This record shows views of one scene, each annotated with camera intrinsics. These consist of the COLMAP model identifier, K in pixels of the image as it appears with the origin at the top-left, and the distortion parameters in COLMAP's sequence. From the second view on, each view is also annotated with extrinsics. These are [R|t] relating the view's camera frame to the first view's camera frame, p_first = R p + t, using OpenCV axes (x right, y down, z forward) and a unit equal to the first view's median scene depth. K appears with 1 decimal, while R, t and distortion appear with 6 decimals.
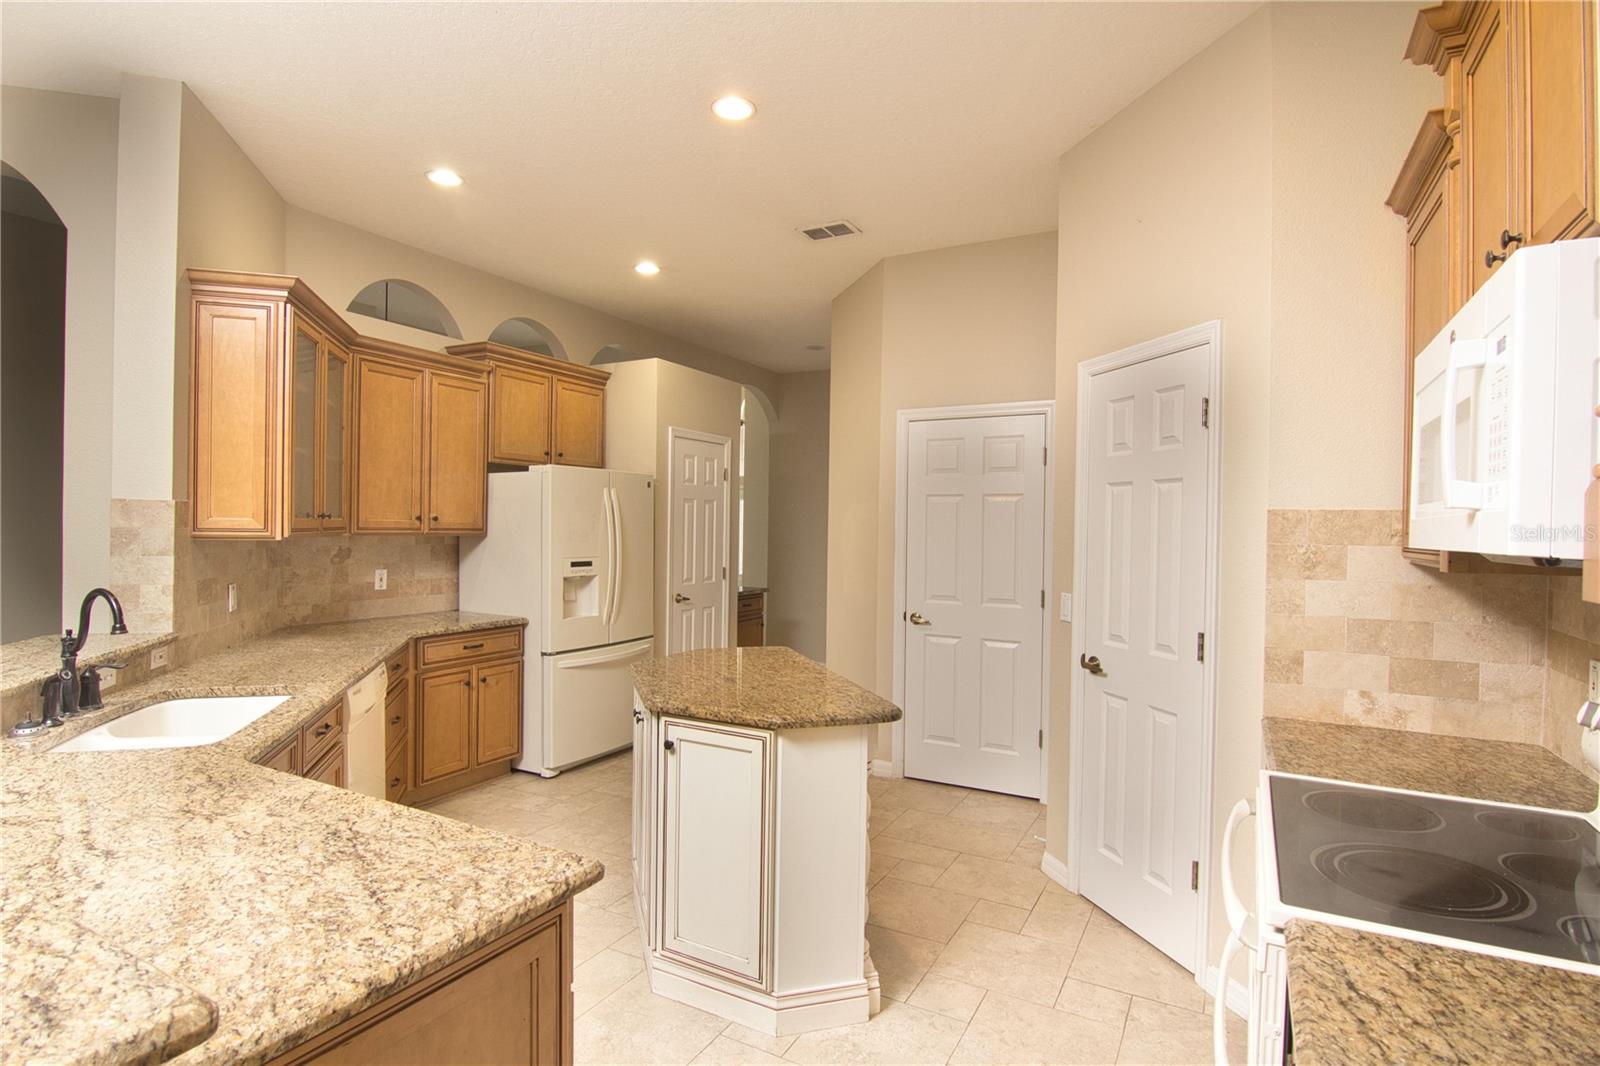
lens RADIAL K [[810.1, 0, 800.0], [0, 810.1, 533.0], [0, 0, 1]] dist [-0.005807, -0.000832]
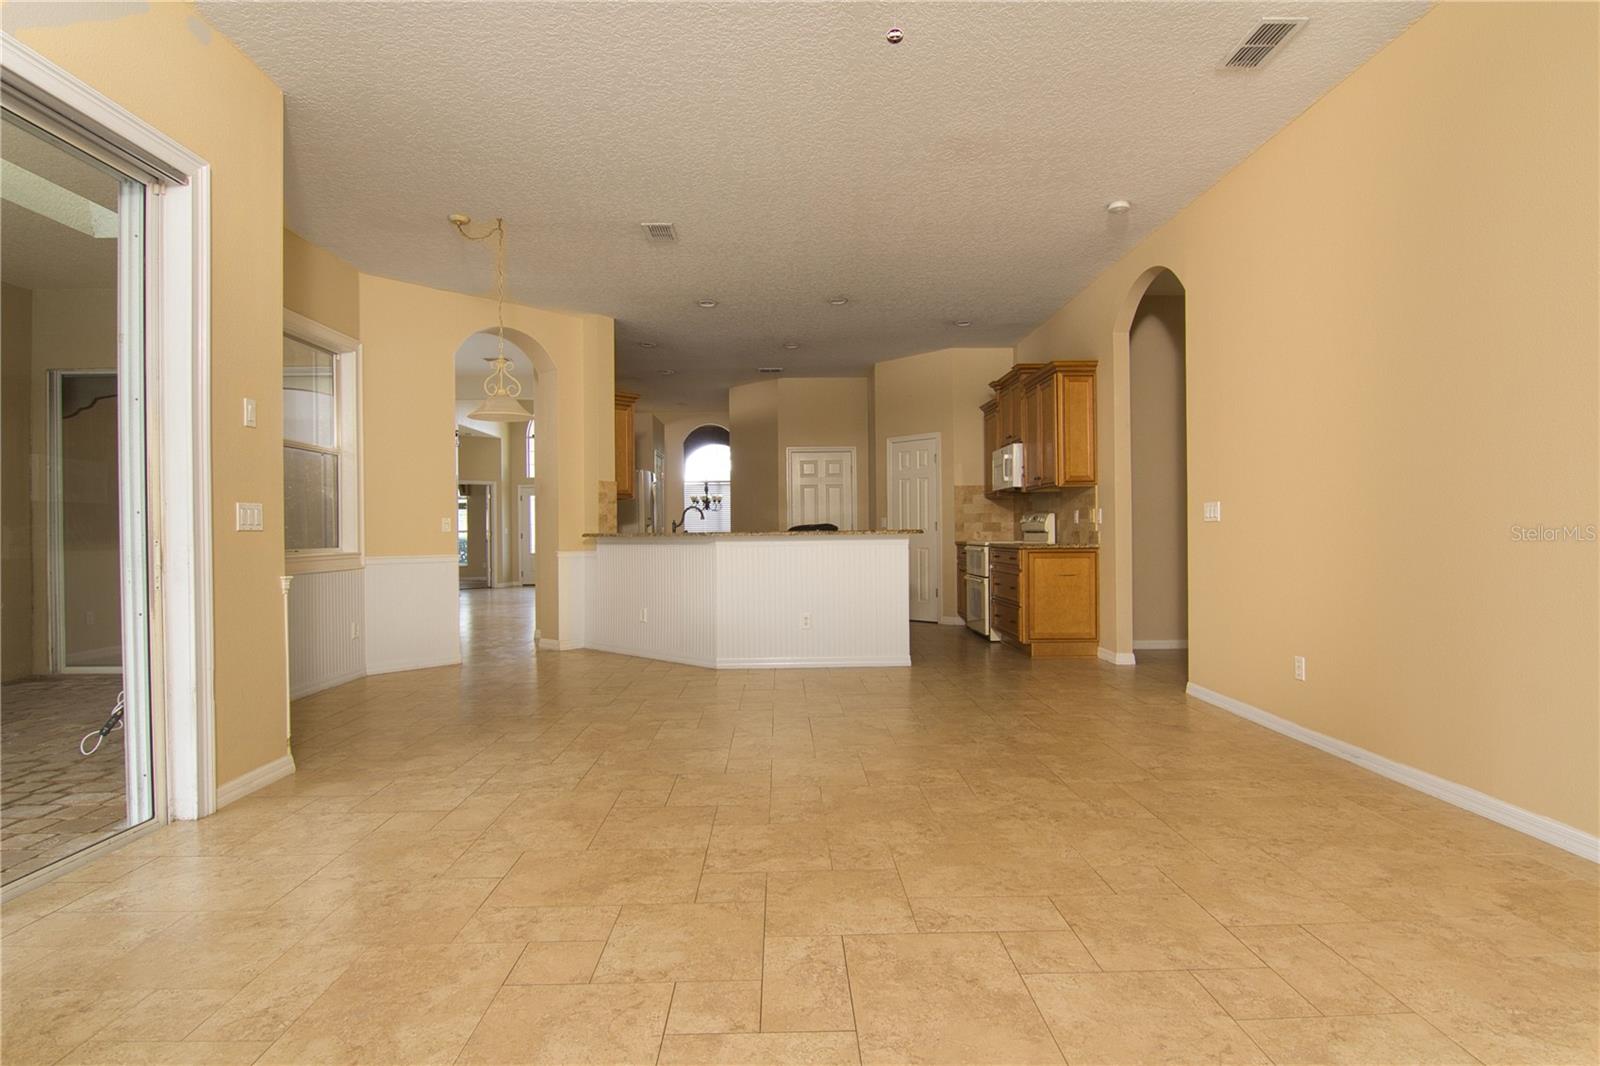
lens RADIAL K [[810.1, 0, 800.0], [0, 810.1, 533.0], [0, 0, 1]] dist [-0.005807, -0.000832]
pose [[0.864122, -0.023383, 0.502740, -1.982023], [0.026720, 0.999643, 0.000567, 0.172897], [-0.502573, 0.012943, 0.864438, -1.924109]]
